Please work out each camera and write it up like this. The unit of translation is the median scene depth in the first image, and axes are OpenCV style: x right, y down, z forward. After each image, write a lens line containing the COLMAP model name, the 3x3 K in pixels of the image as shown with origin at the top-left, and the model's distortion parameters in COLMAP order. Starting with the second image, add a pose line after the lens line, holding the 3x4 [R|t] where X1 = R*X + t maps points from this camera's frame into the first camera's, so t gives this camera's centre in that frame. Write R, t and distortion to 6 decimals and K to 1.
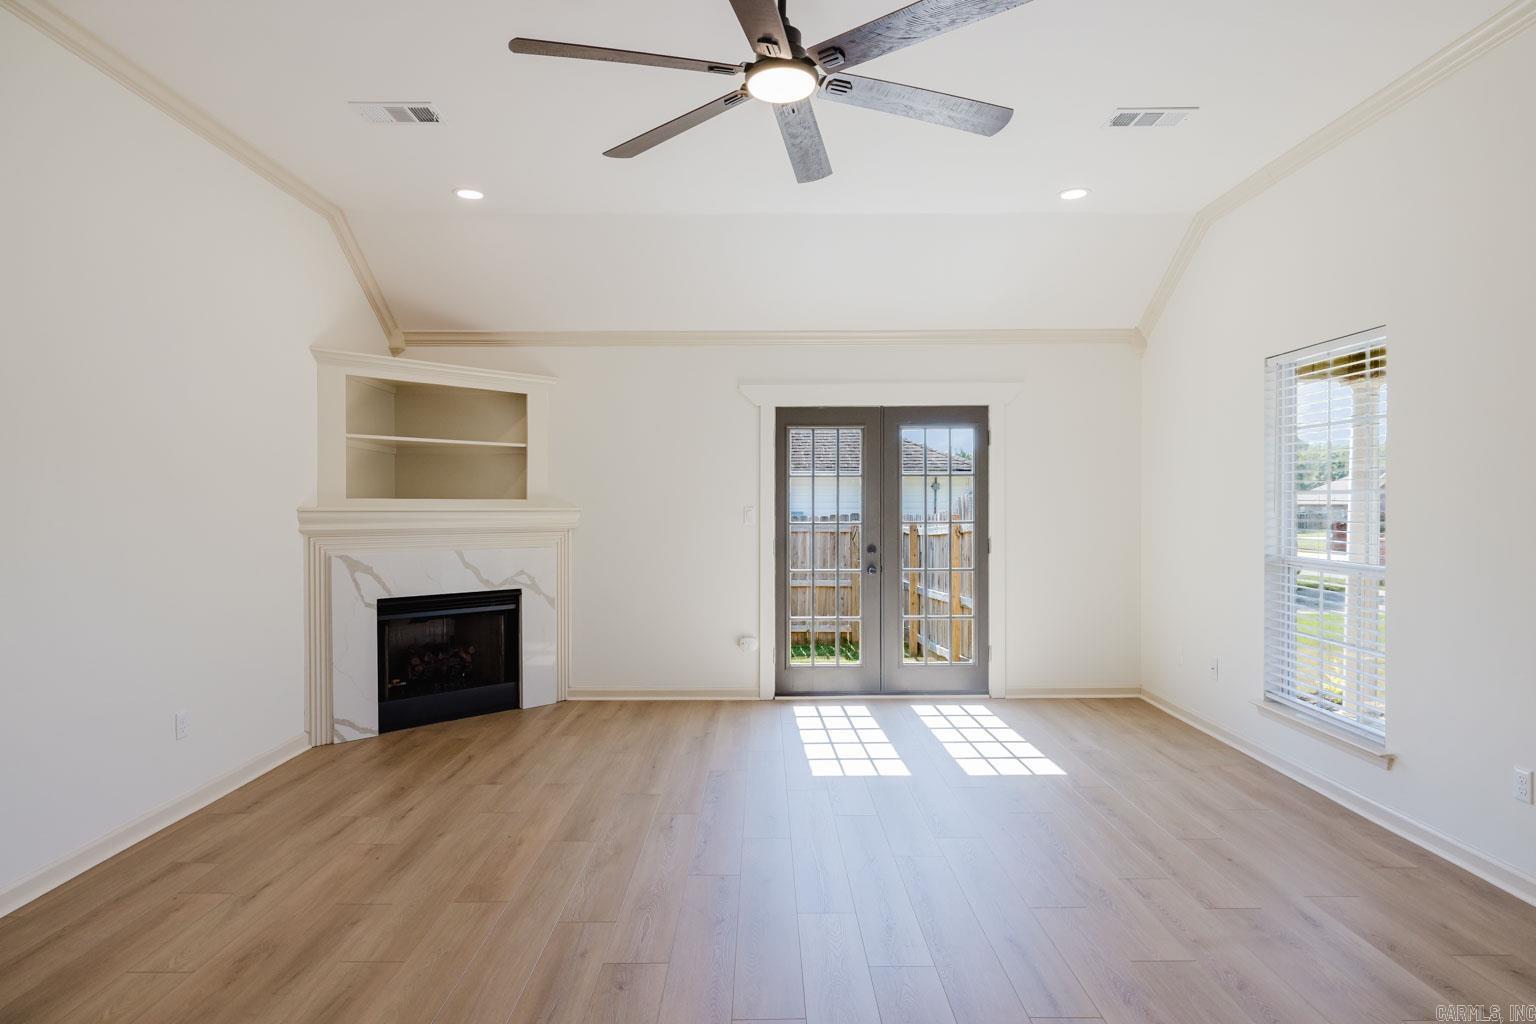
lens RADIAL K [[877.1, 0, 771.3], [0, 877.1, 504.4], [0, 0, 1]] dist [-0.002561, 0.003666]
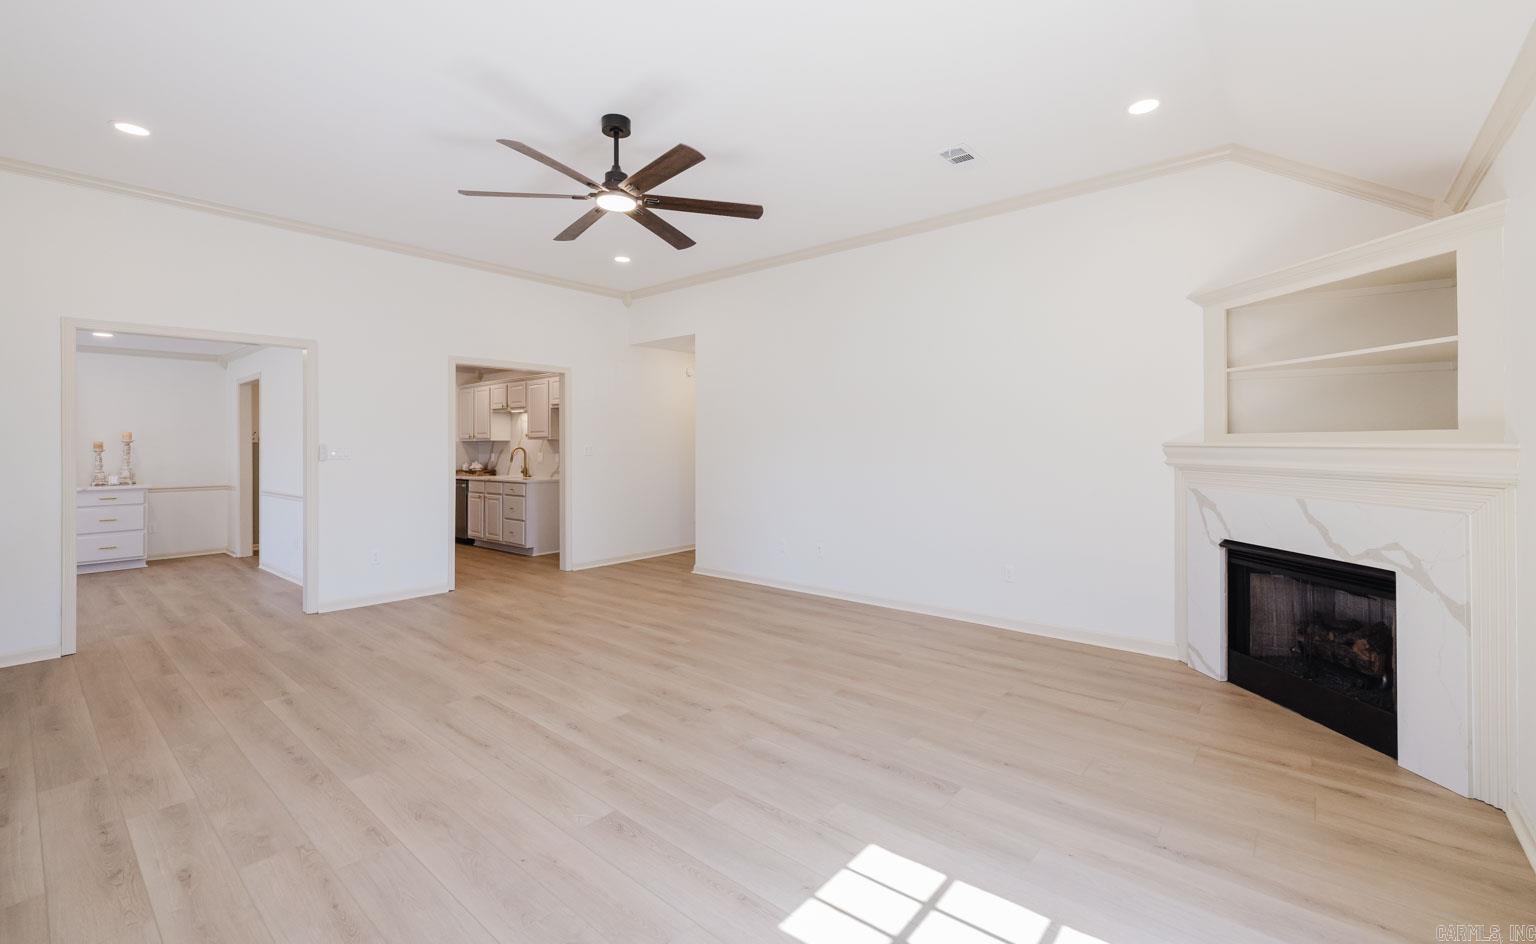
lens RADIAL K [[651.0, 0, 770.6], [0, 651.0, 441.0], [0, 0, 1]] dist [0.004497, 0.000407]
pose [[-0.660590, -0.003232, -0.750740, 0.372569], [0.003493, 0.999967, -0.007378, 0.004221], [0.750739, -0.007496, -0.660557, 0.995812]]
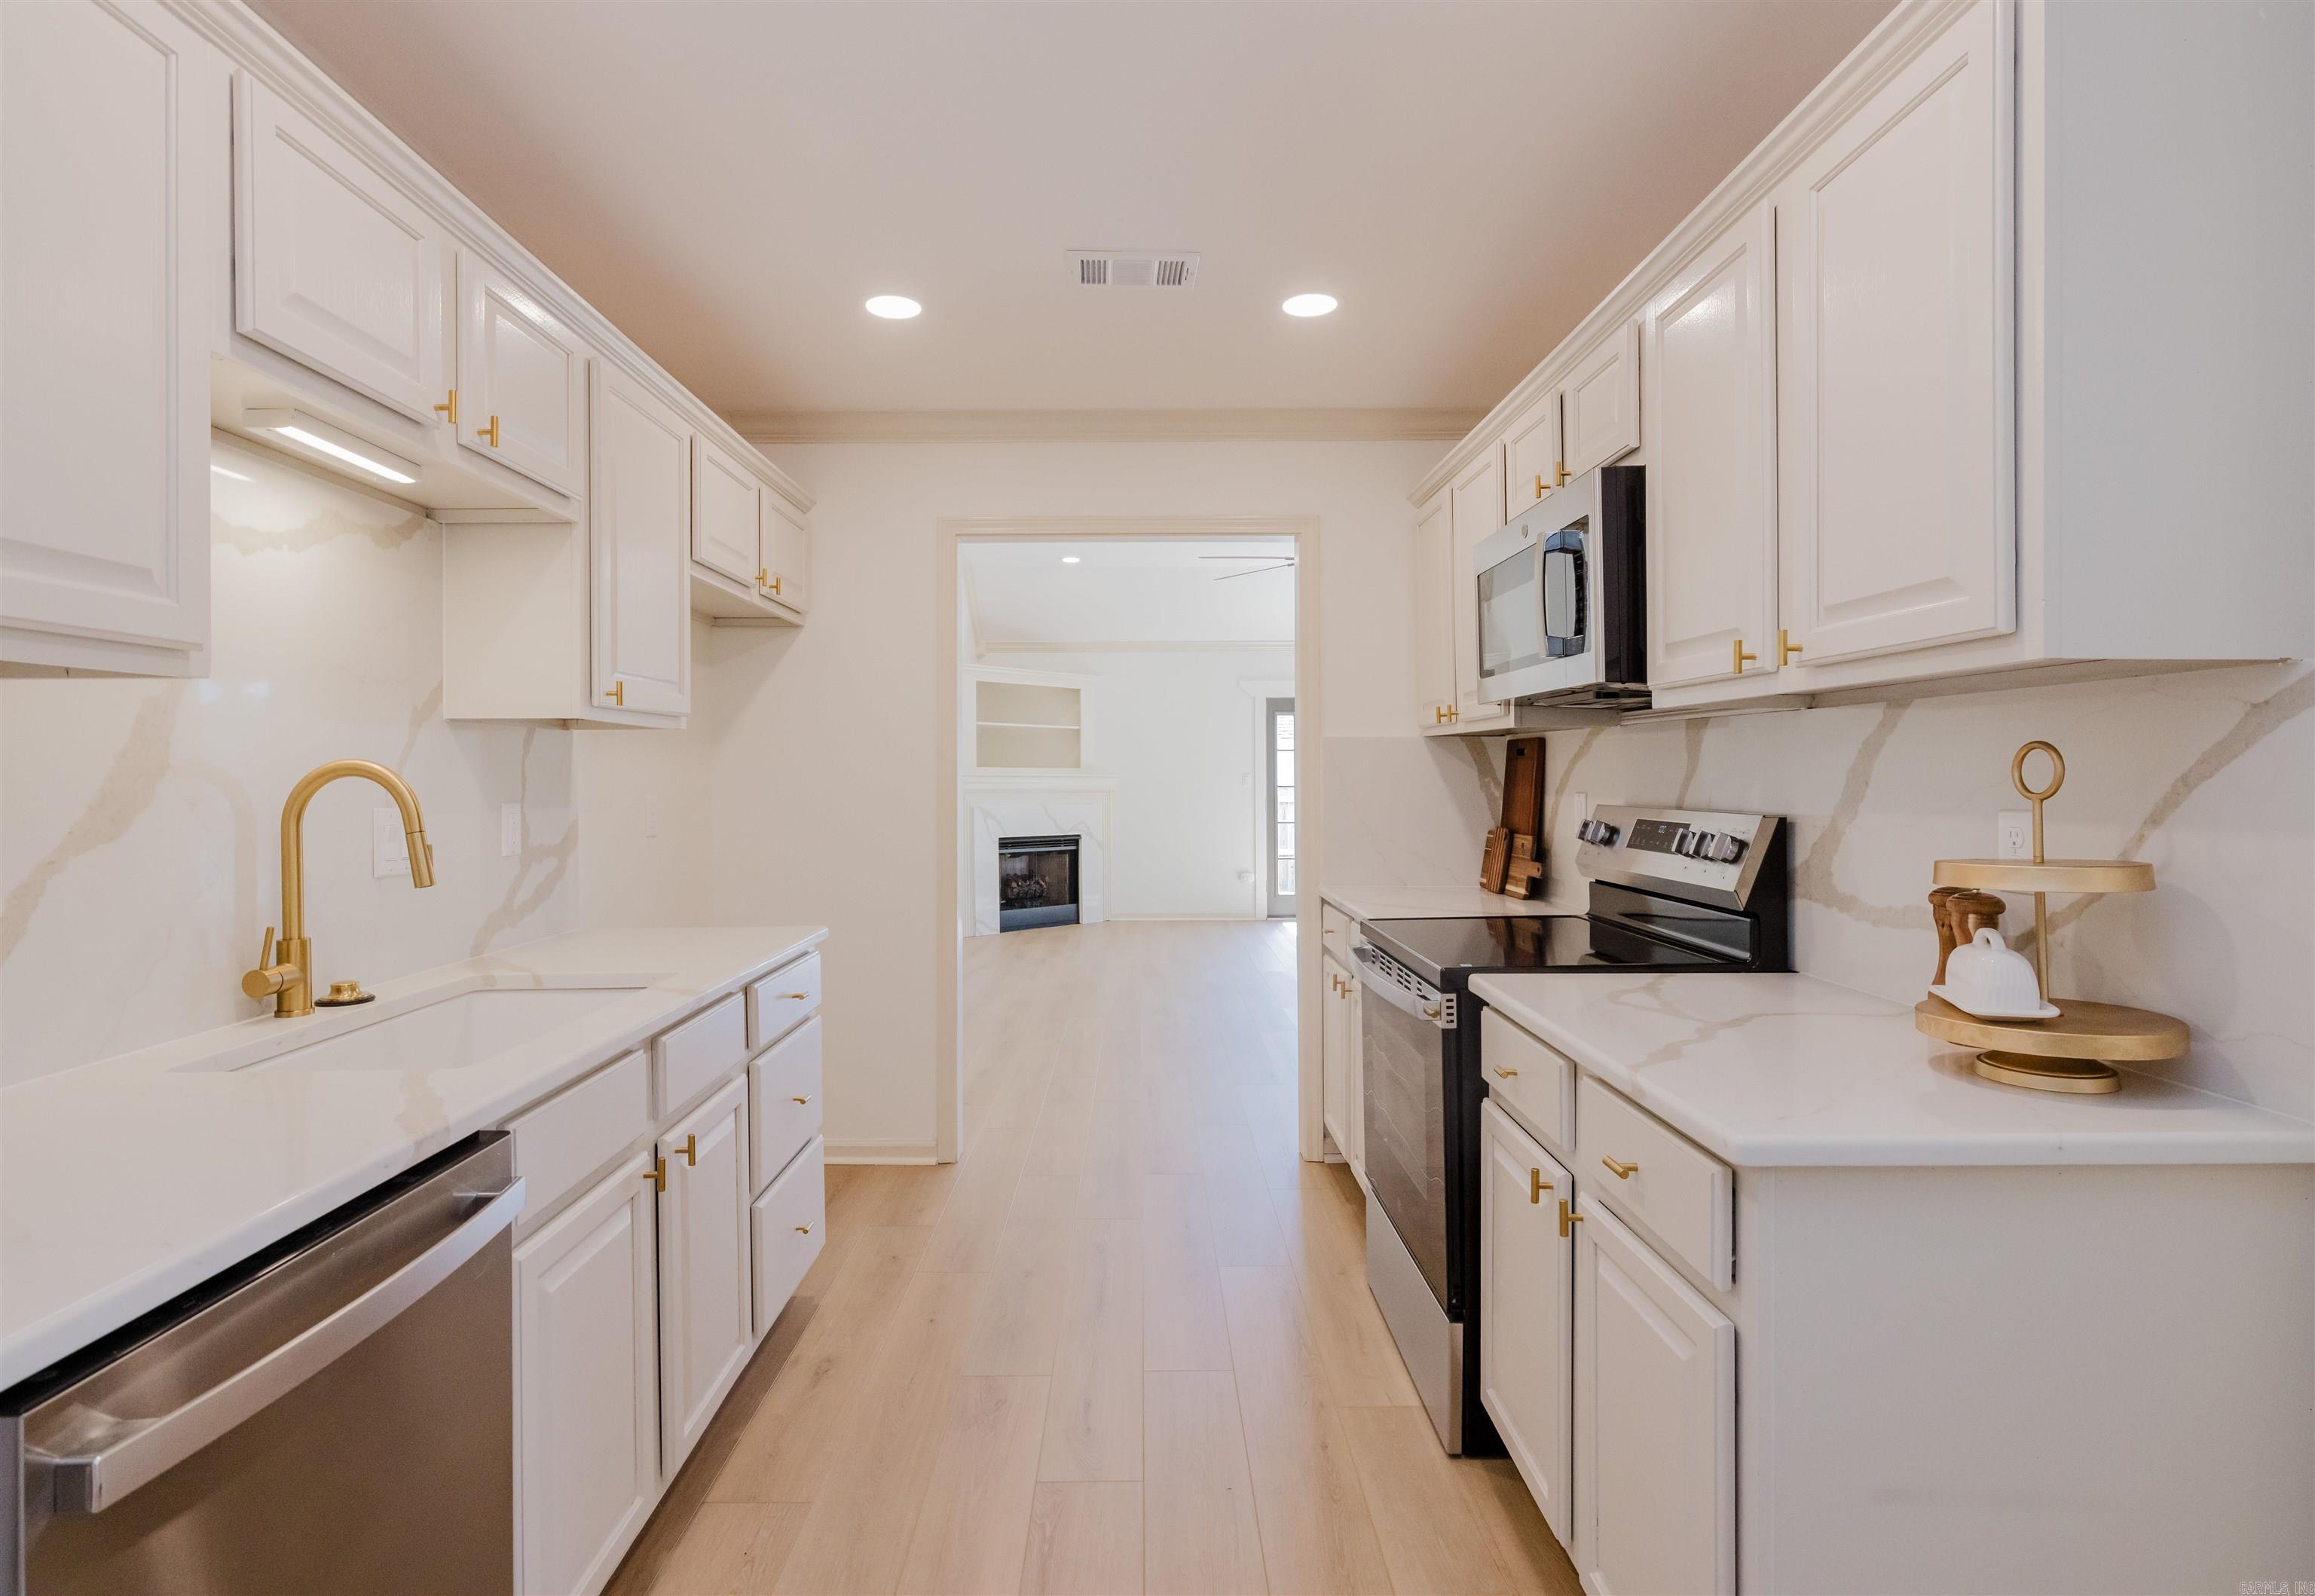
lens RADIAL K [[1167.7, 0, 1155.9], [0, 1167.7, 784.8], [0, 0, 1]] dist [-0.010253, 0.001833]
pose [[0.999994, -0.003166, 0.001098, -0.175489], [0.003160, 0.999980, 0.005458, 0.010567], [-0.001115, -0.005455, 0.999985, -0.815953]]
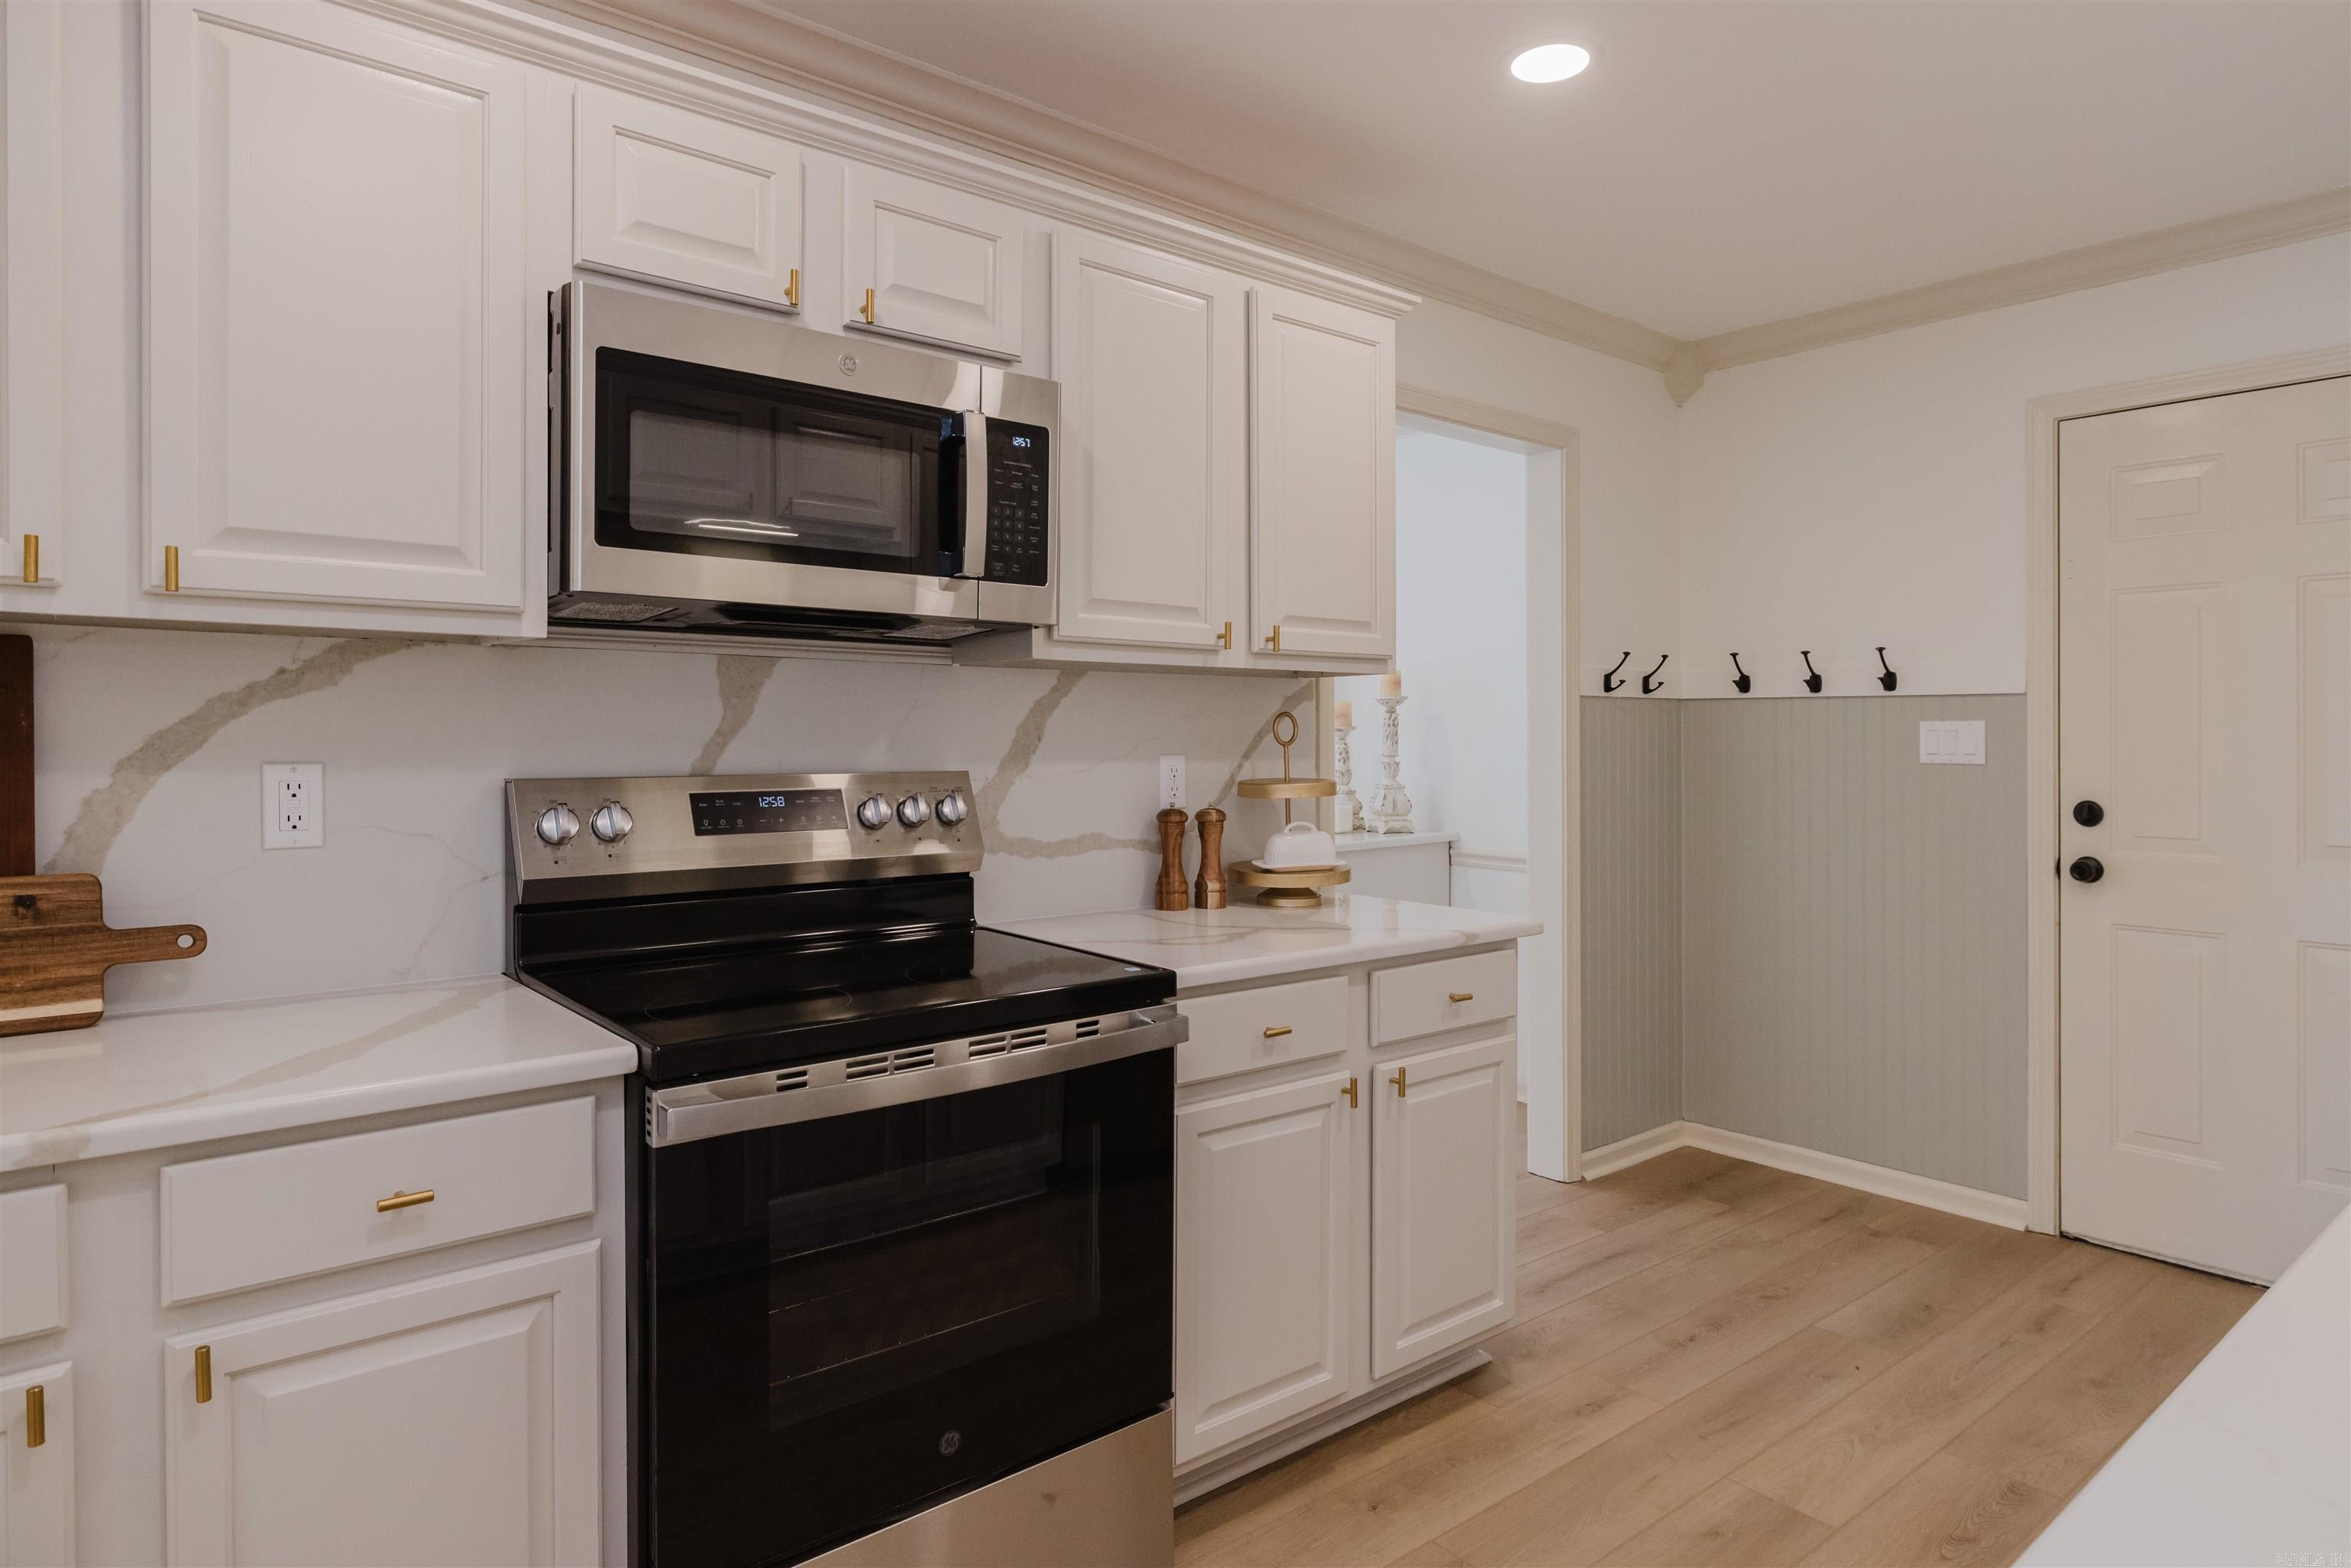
lens RADIAL K [[1342.5, 0, 1138.5], [0, 1342.5, 719.0], [0, 0, 1]] dist [-0.002561, 0.003666]
pose [[-0.621973, 0.003550, 0.783031, -0.351244], [-0.002029, 0.999979, -0.006146, 0.008850], [-0.783036, -0.005411, -0.621953, -0.201841]]
